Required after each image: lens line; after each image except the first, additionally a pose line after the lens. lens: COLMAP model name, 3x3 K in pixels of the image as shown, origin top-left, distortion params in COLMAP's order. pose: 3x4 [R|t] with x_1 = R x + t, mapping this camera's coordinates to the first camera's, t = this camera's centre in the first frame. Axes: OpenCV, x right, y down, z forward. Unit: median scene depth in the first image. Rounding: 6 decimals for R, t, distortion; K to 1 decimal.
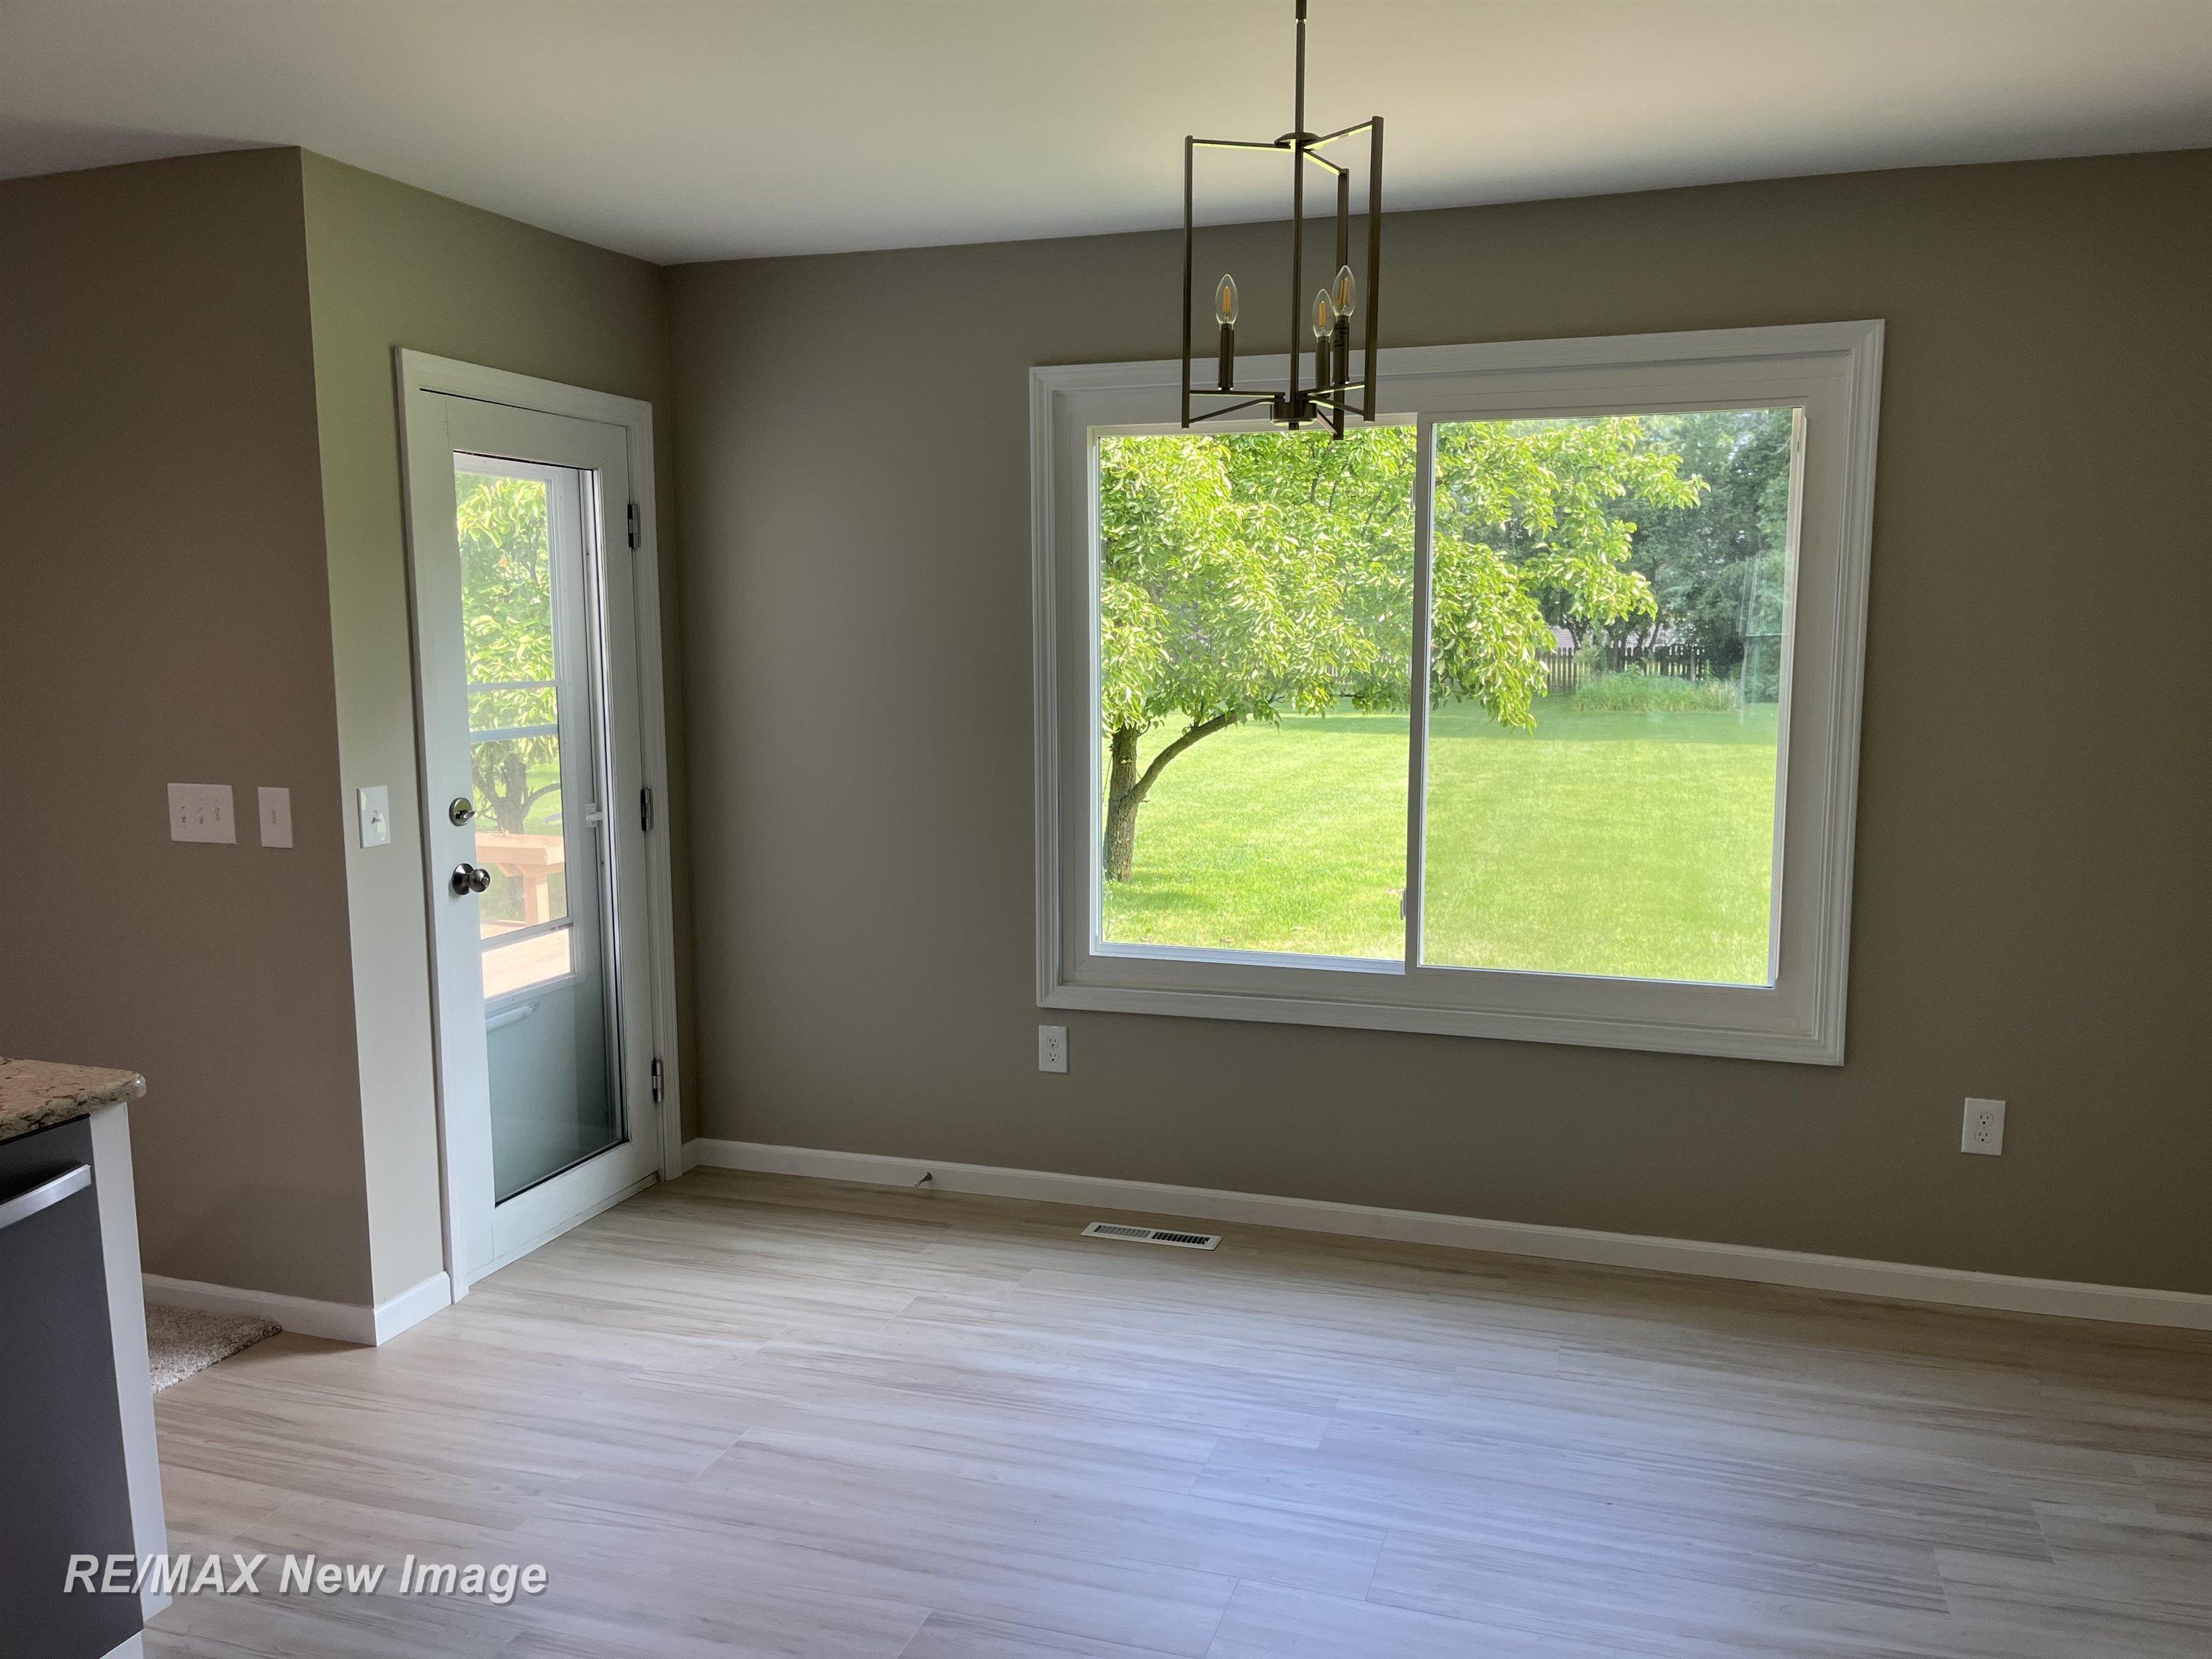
lens RADIAL K [[1665.2, 0, 1117.7], [0, 1665.2, 825.9], [0, 0, 1]] dist [0.026088, -0.021486]
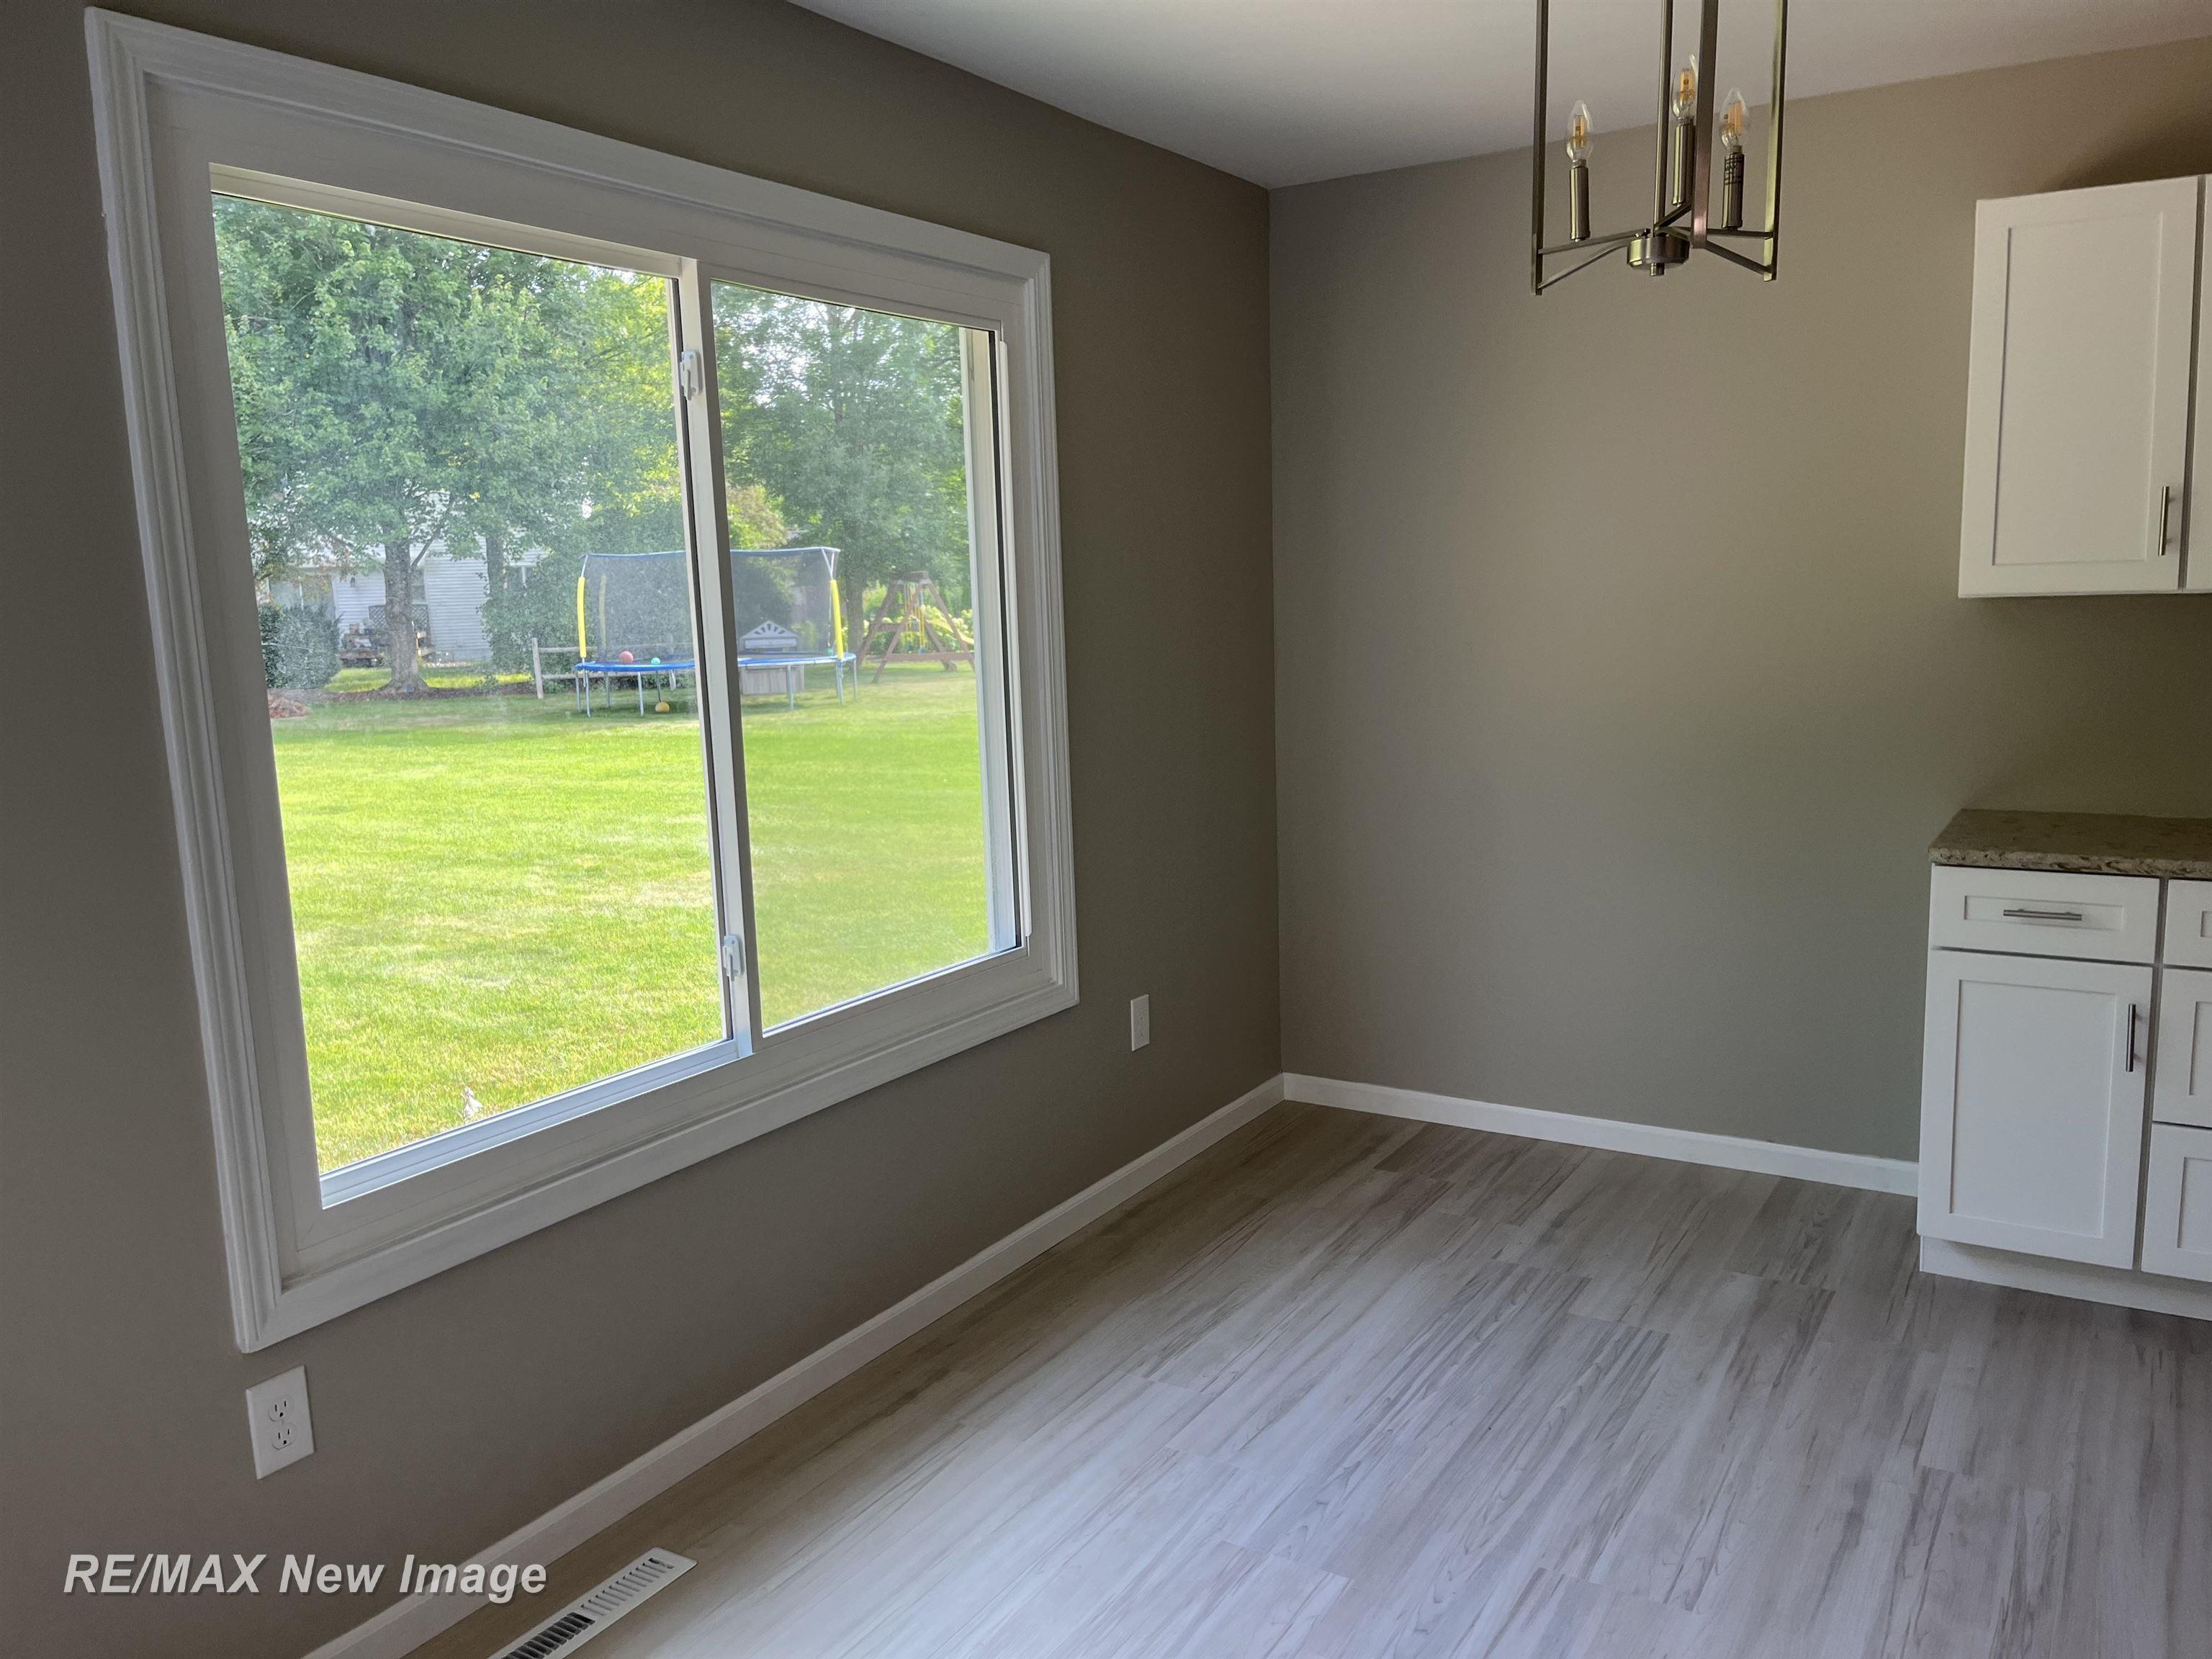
lens RADIAL K [[1665.2, 0, 1194.0], [0, 1665.2, 826.2], [0, 0, 1]] dist [0.026088, -0.021486]
pose [[0.223148, -0.152122, 0.962841, -0.524826], [0.141474, 0.982344, 0.122416, -0.078072], [-0.964464, 0.108900, 0.240730, 0.715356]]
